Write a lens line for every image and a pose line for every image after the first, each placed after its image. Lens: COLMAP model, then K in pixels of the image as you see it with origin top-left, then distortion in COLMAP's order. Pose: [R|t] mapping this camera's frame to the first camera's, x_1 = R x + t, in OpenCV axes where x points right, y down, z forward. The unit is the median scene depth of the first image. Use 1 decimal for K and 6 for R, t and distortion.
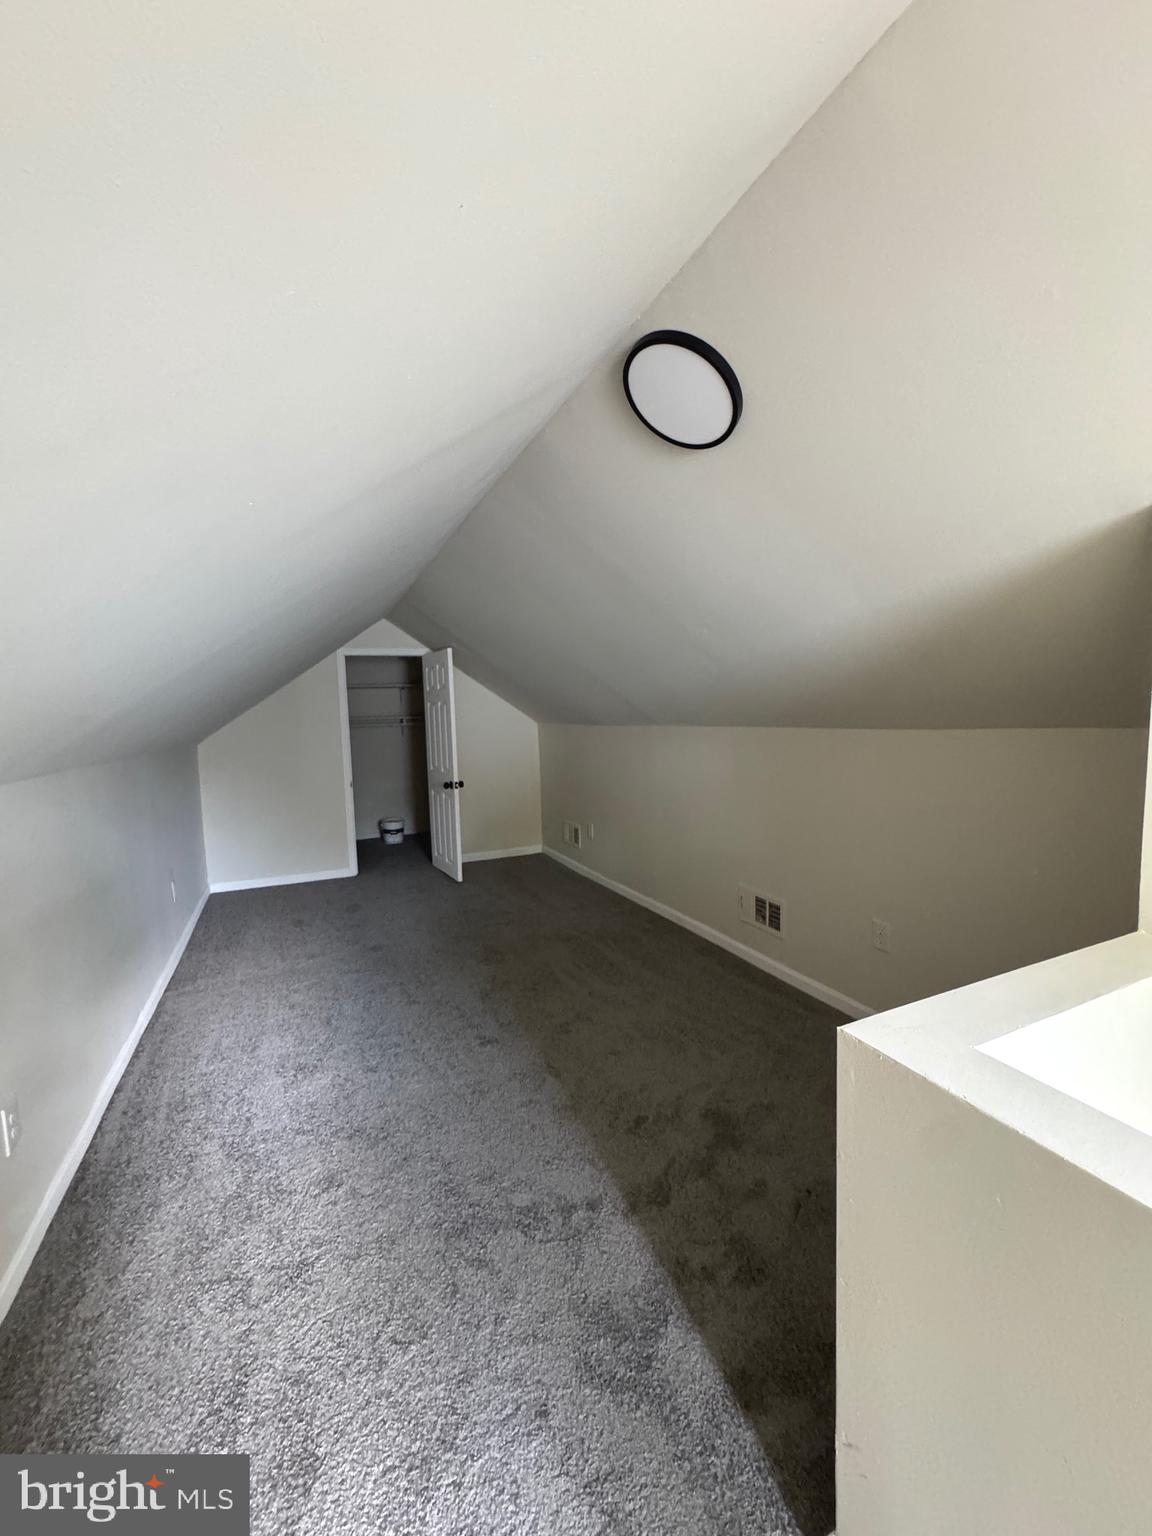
lens RADIAL K [[618.7, 0, 579.8], [0, 618.7, 769.5], [0, 0, 1]] dist [-0.003810, -0.000284]
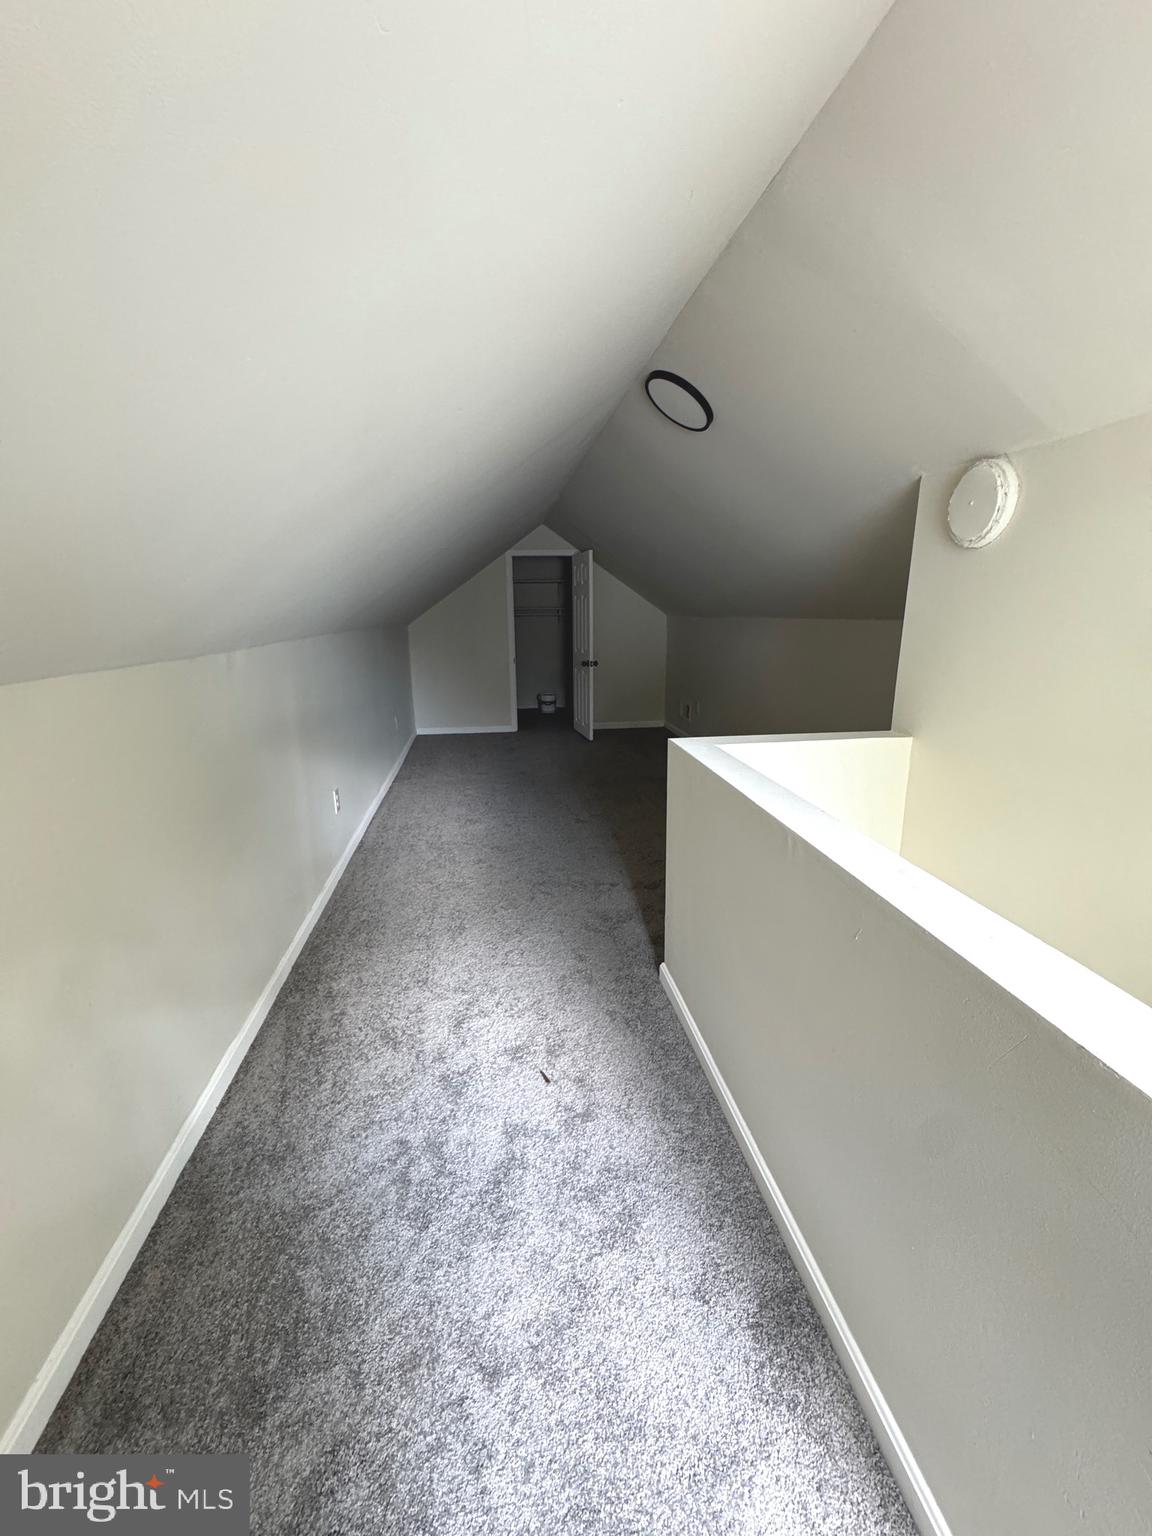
lens RADIAL K [[618.7, 0, 579.8], [0, 618.7, 769.5], [0, 0, 1]] dist [-0.003810, -0.000284]
pose [[0.960970, 0.086063, -0.262925, 0.127106], [-0.042462, 0.985004, 0.167227, 0.027918], [0.273374, -0.149536, 0.950214, -0.233165]]
